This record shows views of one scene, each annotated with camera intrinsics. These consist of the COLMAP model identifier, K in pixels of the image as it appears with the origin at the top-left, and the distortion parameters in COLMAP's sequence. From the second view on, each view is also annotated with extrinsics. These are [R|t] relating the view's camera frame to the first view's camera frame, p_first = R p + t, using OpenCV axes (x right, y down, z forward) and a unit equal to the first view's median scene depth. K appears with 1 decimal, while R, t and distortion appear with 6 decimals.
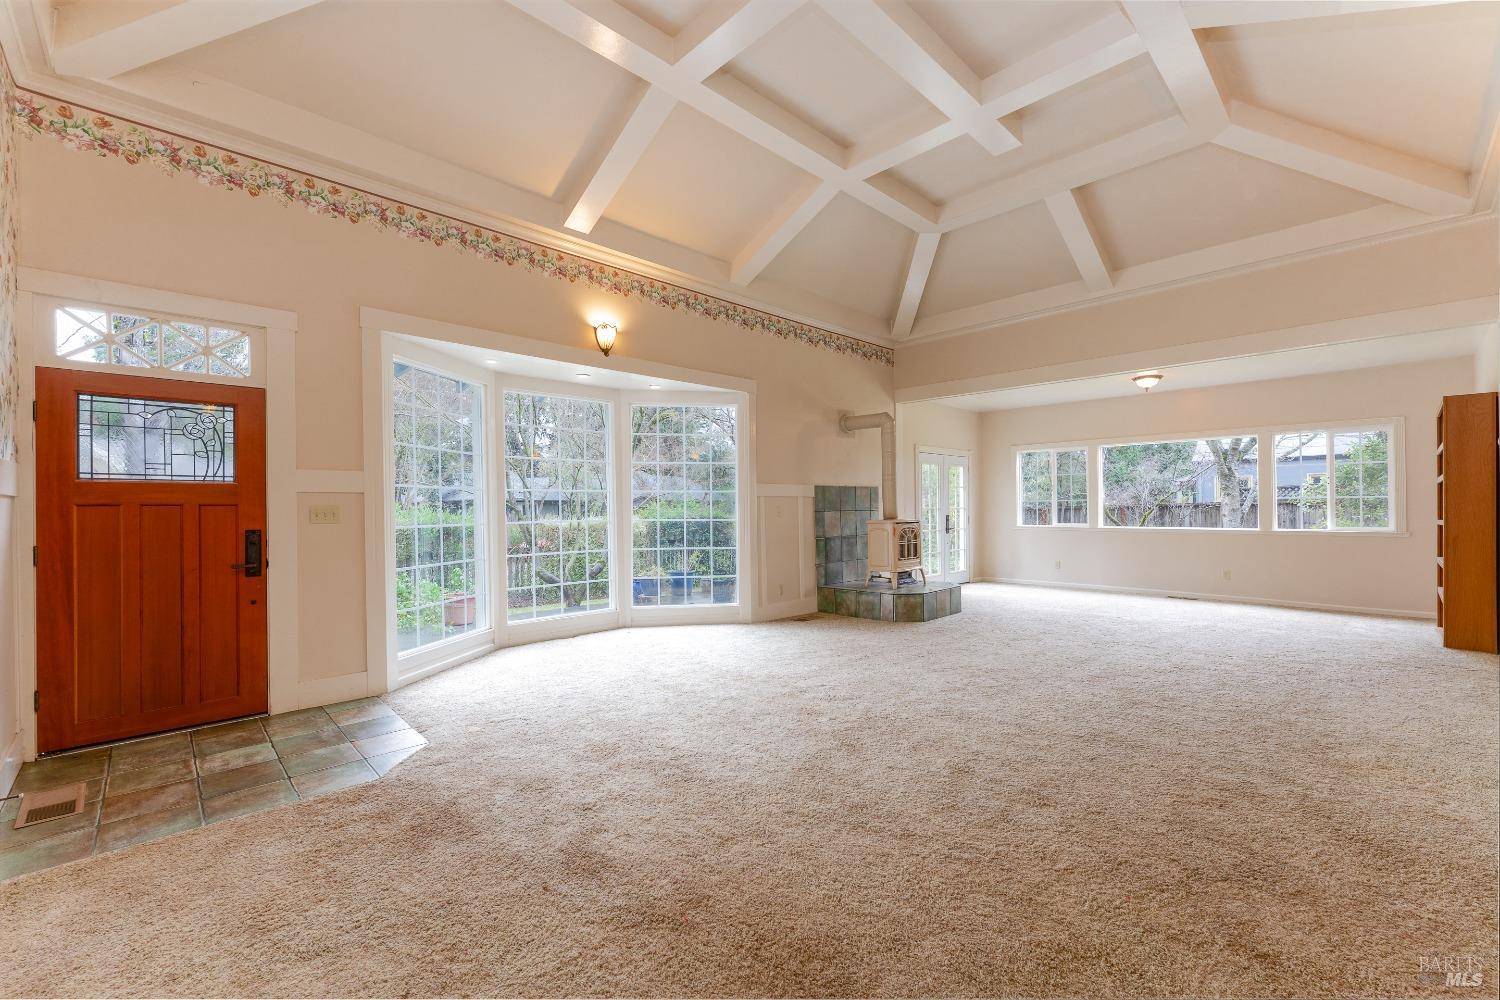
lens RADIAL K [[630.4, 0, 745.2], [0, 630.4, 497.0], [0, 0, 1]] dist [-0.001749, -0.000095]
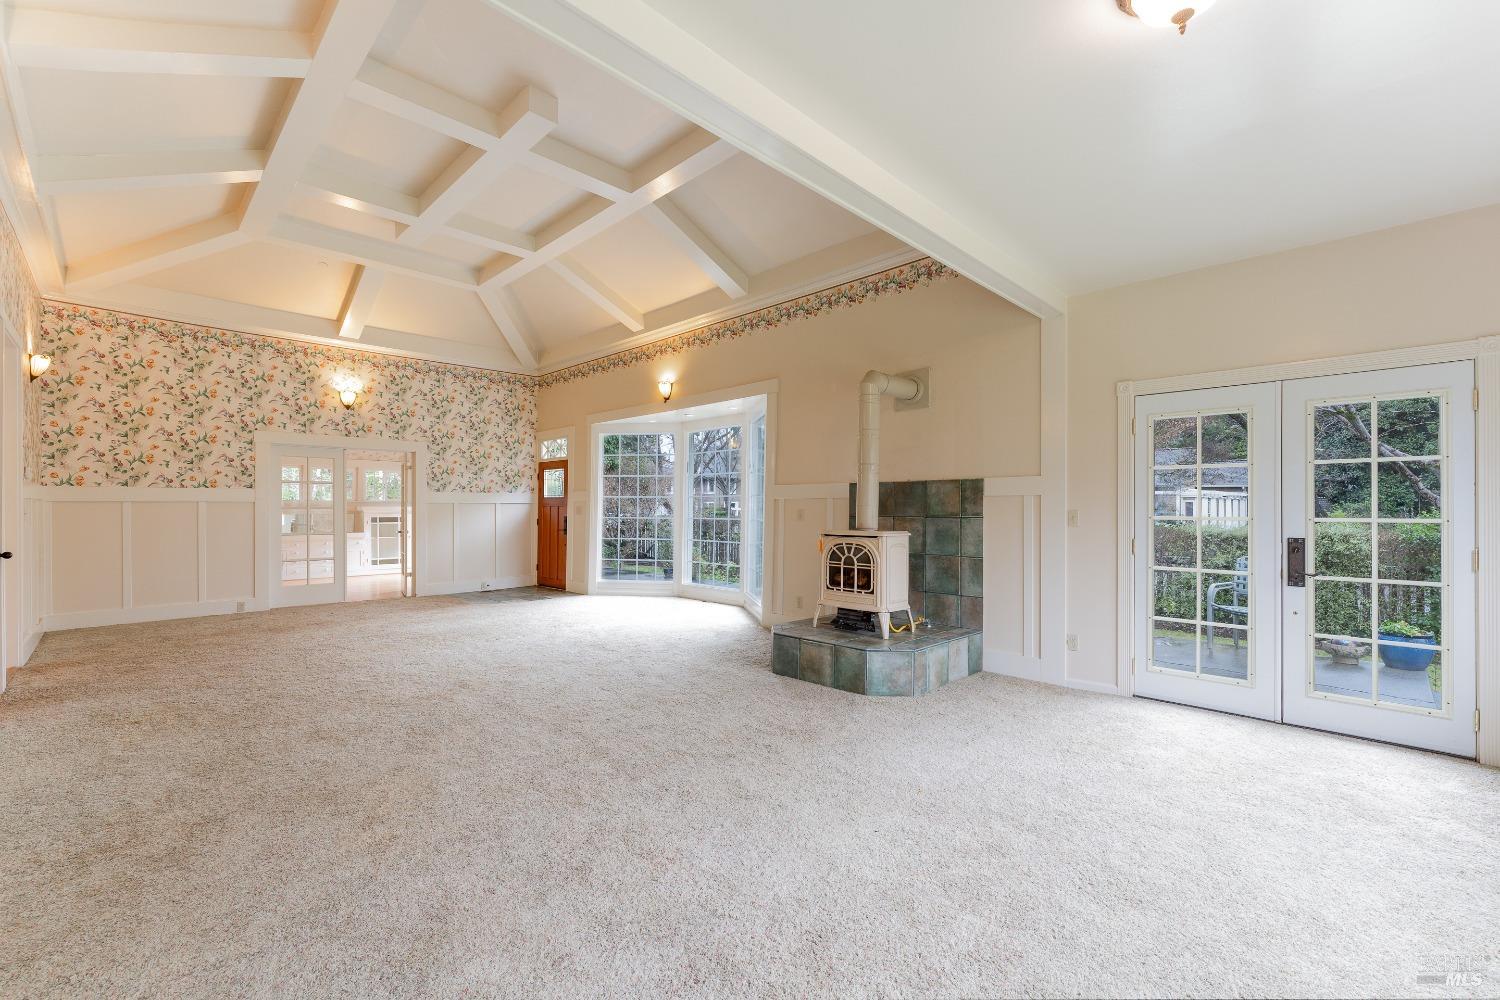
lens RADIAL K [[630.4, 0, 747.5], [0, 630.4, 509.5], [0, 0, 1]] dist [-0.001749, -0.000095]
pose [[-0.001352, 0.007505, -0.999971, 0.932509], [0.000541, 0.999972, 0.007504, 0.008152], [0.999999, -0.000531, -0.001356, 0.906948]]
